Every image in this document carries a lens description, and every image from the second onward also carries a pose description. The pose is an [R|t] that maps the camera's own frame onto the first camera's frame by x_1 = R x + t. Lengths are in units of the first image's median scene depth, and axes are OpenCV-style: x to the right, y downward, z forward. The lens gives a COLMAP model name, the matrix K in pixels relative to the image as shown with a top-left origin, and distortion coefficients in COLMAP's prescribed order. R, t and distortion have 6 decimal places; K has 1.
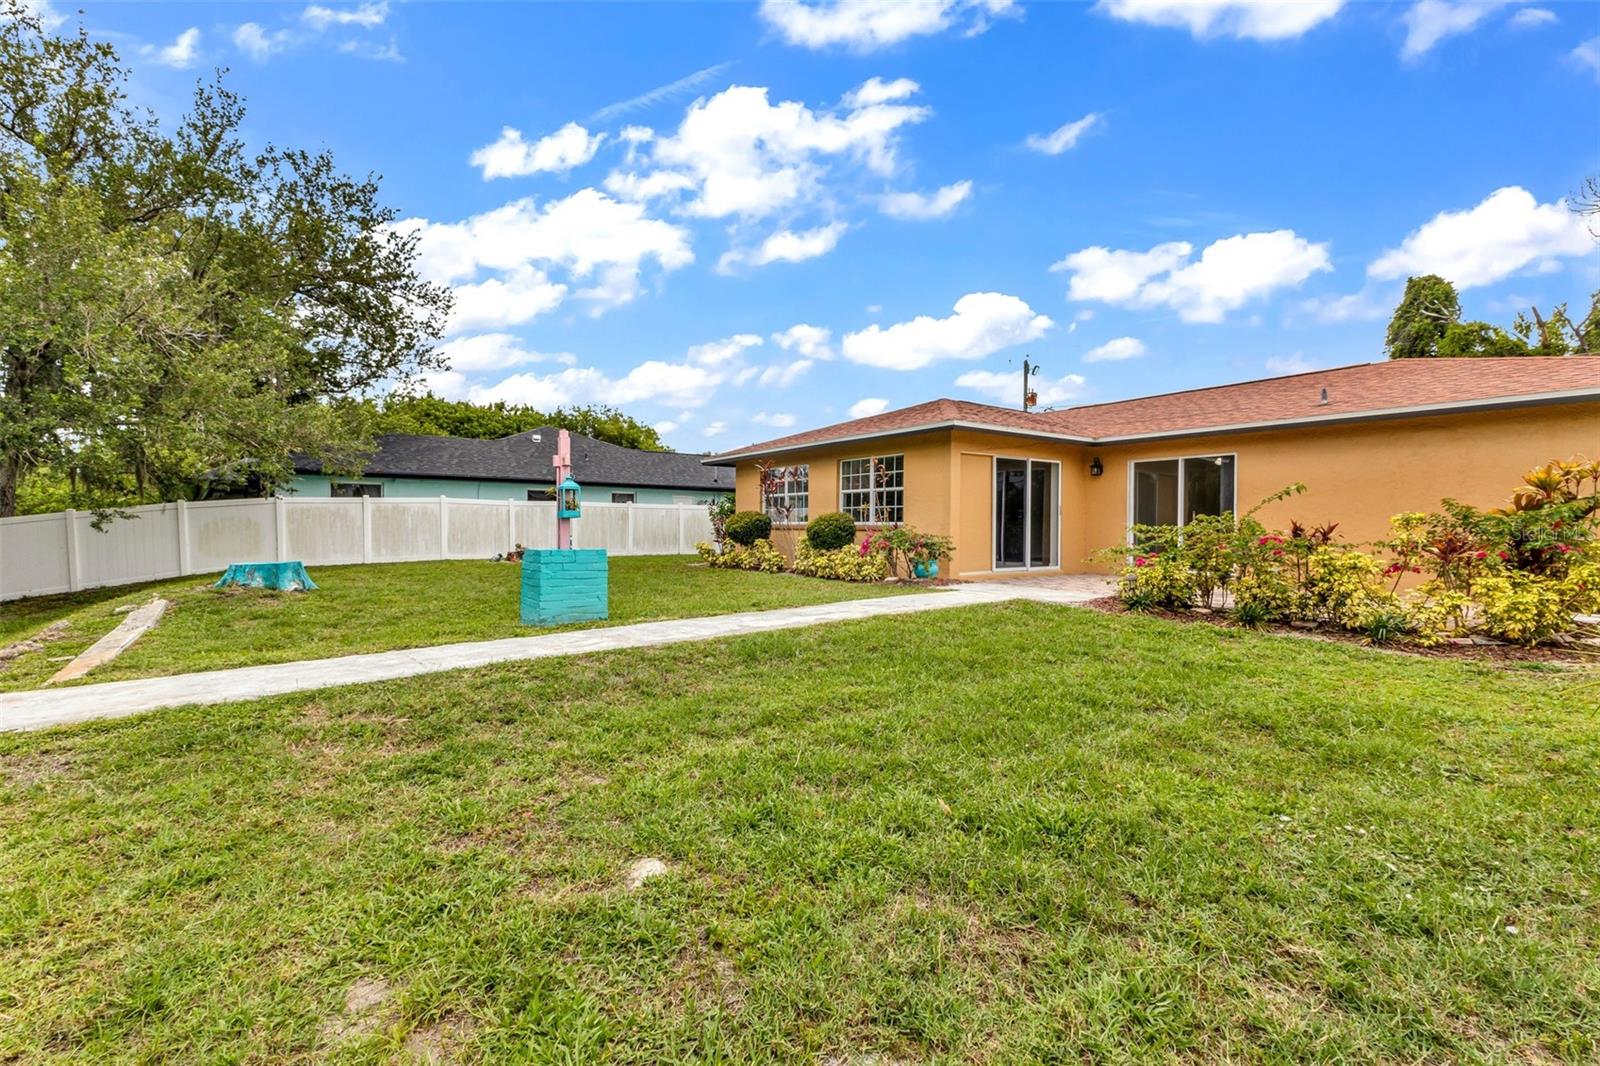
lens RADIAL K [[702.7, 0, 807.8], [0, 702.7, 529.3], [0, 0, 1]] dist [0.006265, -0.000845]
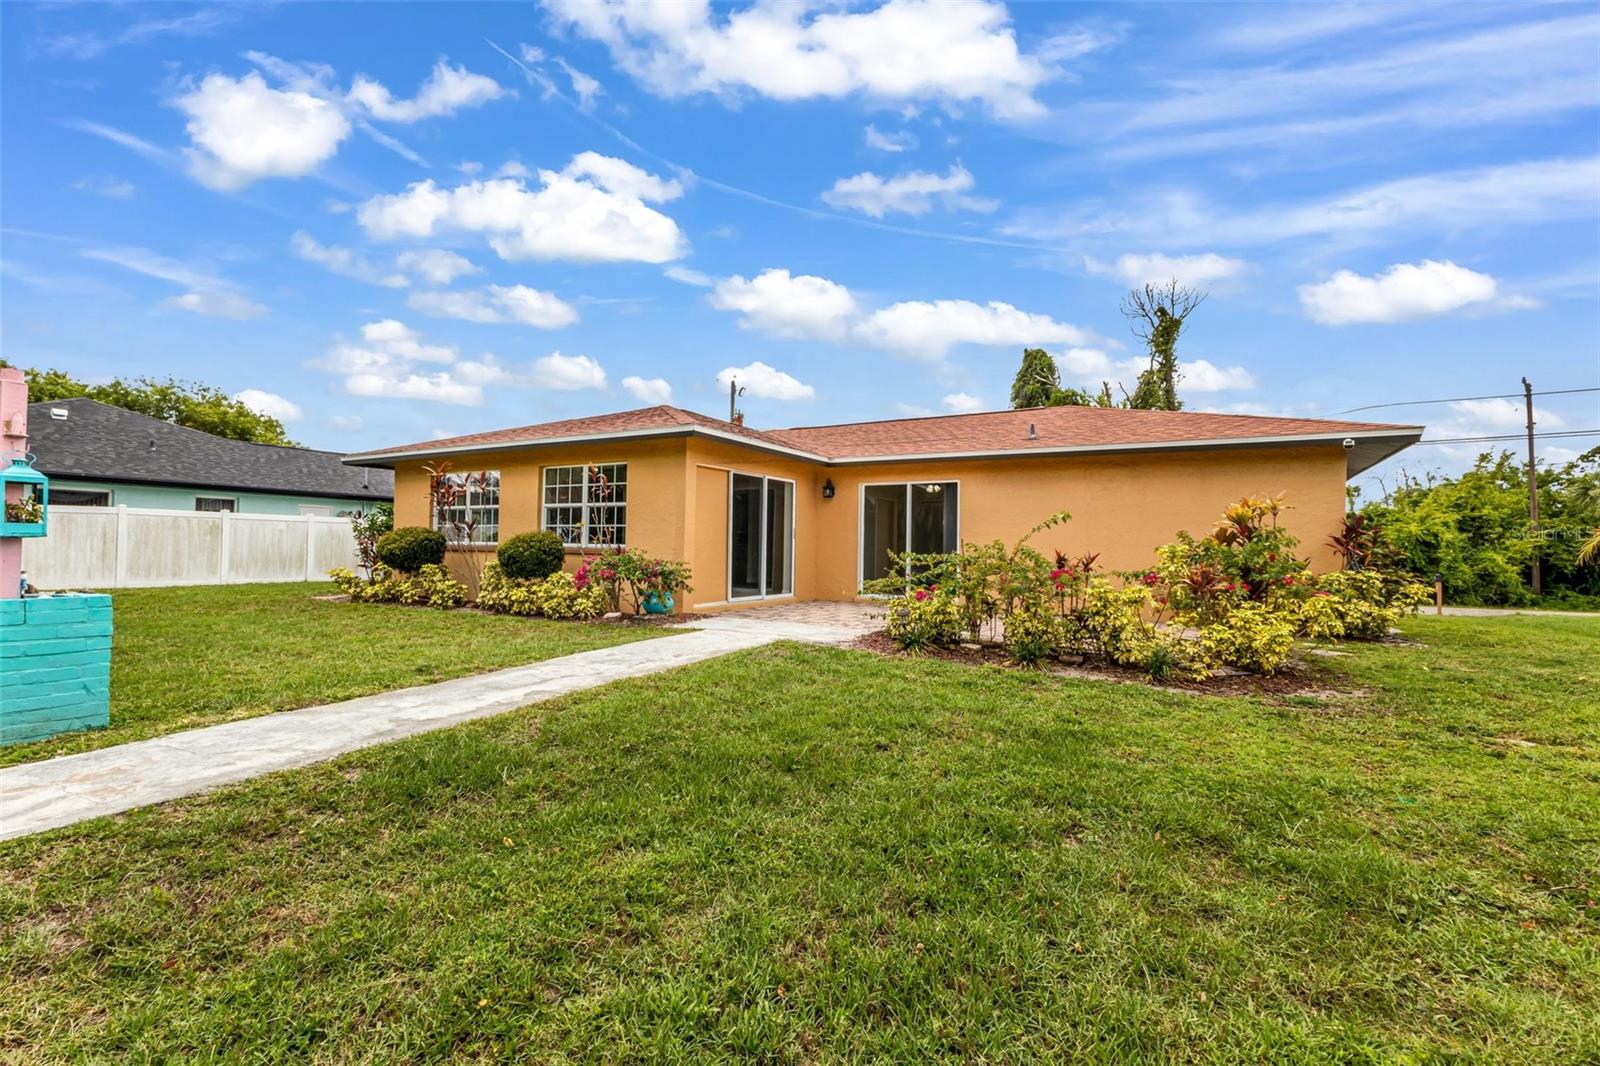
lens RADIAL K [[702.7, 0, 807.8], [0, 702.7, 529.3], [0, 0, 1]] dist [0.006265, -0.000845]
pose [[0.909466, 0.019010, 0.415344, -0.013654], [-0.008037, 0.999571, -0.028151, -0.006349], [-0.415701, 0.022265, 0.909229, 0.149693]]
